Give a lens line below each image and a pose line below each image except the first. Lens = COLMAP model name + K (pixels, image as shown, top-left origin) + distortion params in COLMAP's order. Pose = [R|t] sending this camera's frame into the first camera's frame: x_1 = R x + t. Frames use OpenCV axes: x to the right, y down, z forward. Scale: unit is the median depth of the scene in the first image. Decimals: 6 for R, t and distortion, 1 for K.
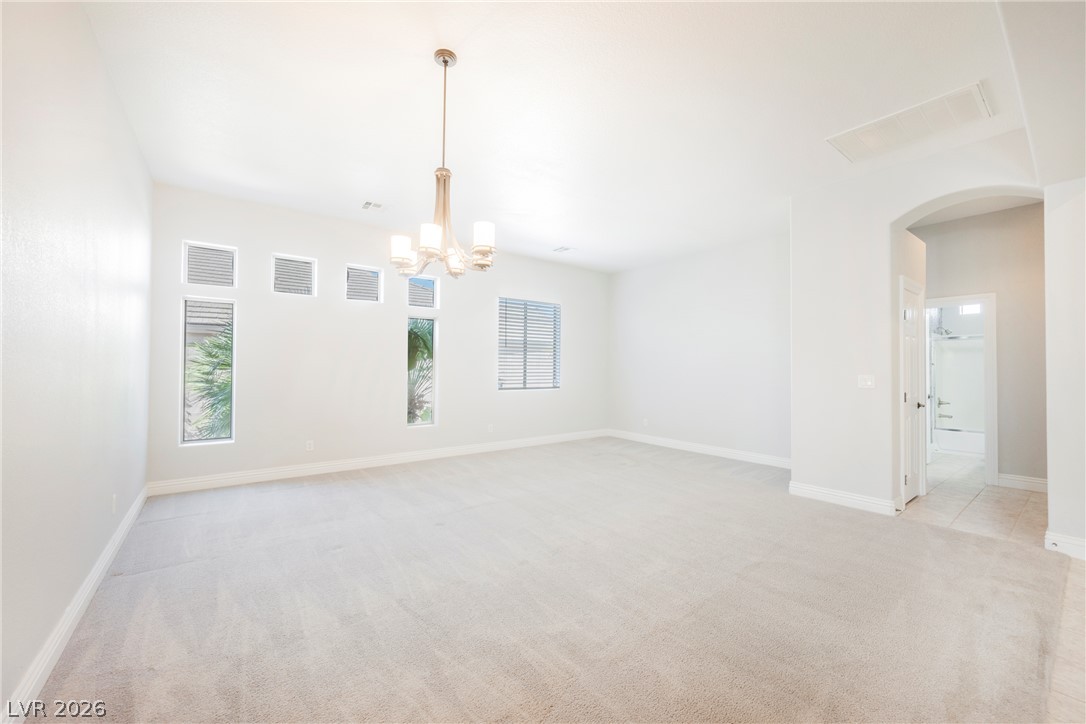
lens RADIAL K [[431.3, 0, 543.0], [0, 431.3, 362.0], [0, 0, 1]] dist [-0.002800, -0.000316]
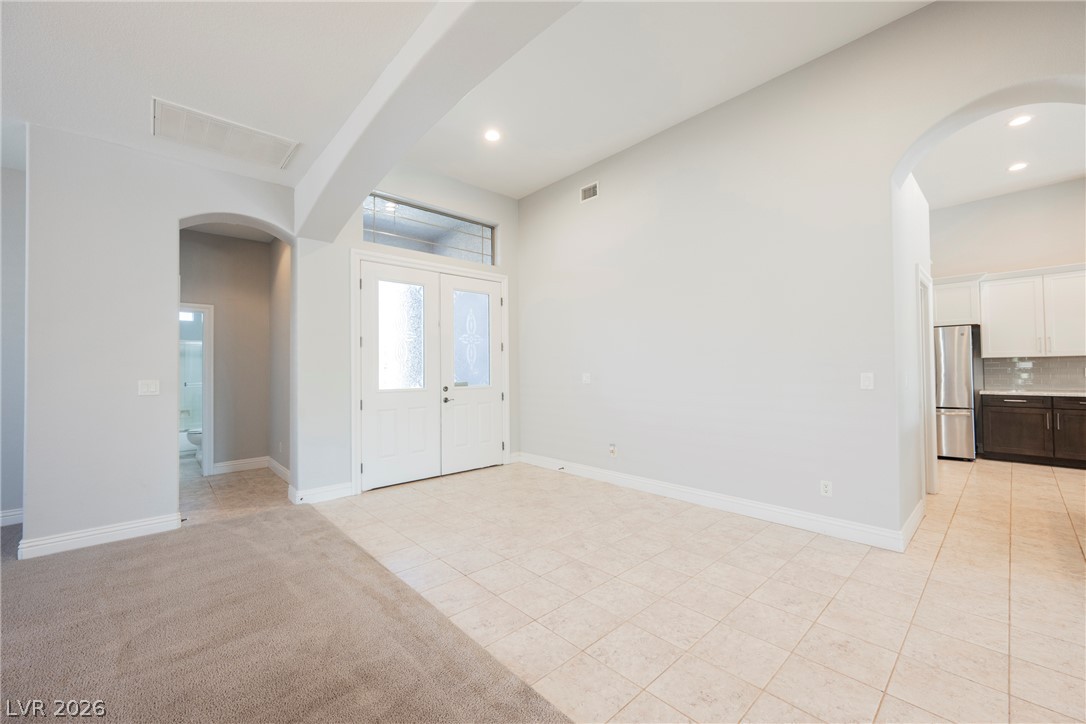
lens RADIAL K [[427.4, 0, 558.1], [0, 427.4, 363.0], [0, 0, 1]] dist [0.000292, -0.000082]
pose [[-0.108467, 0.012217, 0.994025, -0.160030], [-0.004240, 0.999910, -0.012752, 0.002277], [-0.994091, -0.005598, -0.108405, 0.204992]]
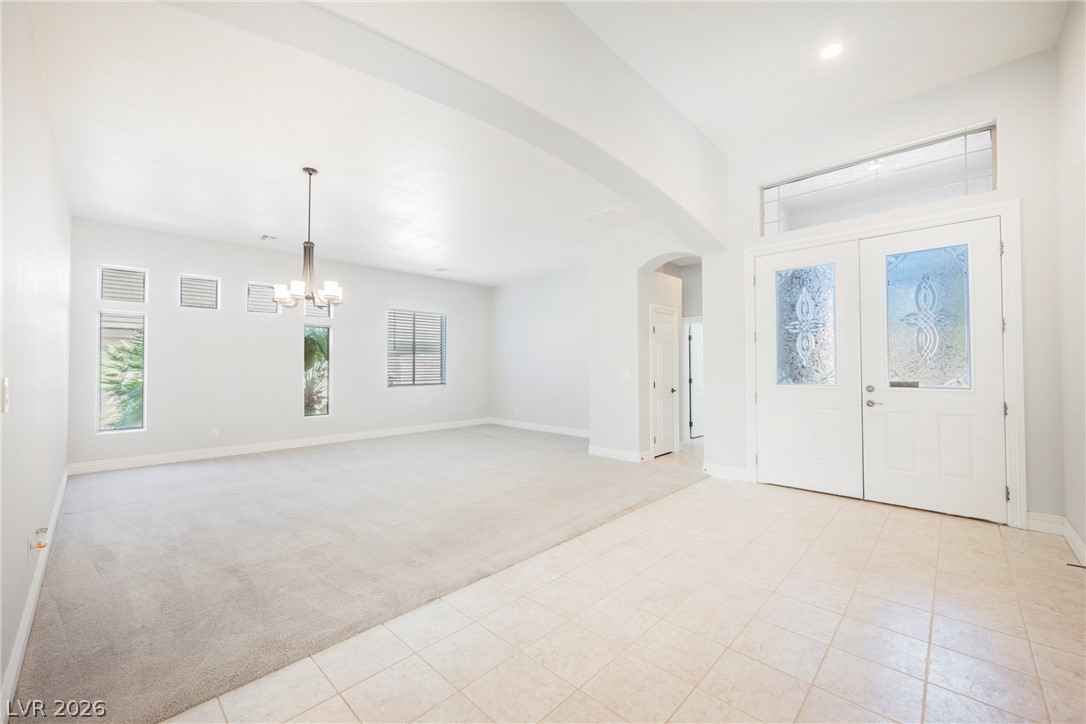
lens RADIAL K [[429.2, 0, 537.3], [0, 429.2, 361.0], [0, 0, 1]] dist [-0.000894, -0.000271]
pose [[0.987982, -0.006425, 0.154435, 0.175717], [0.006593, 0.999978, -0.000573, -0.002062], [-0.154428, 0.001584, 0.988003, -0.342939]]
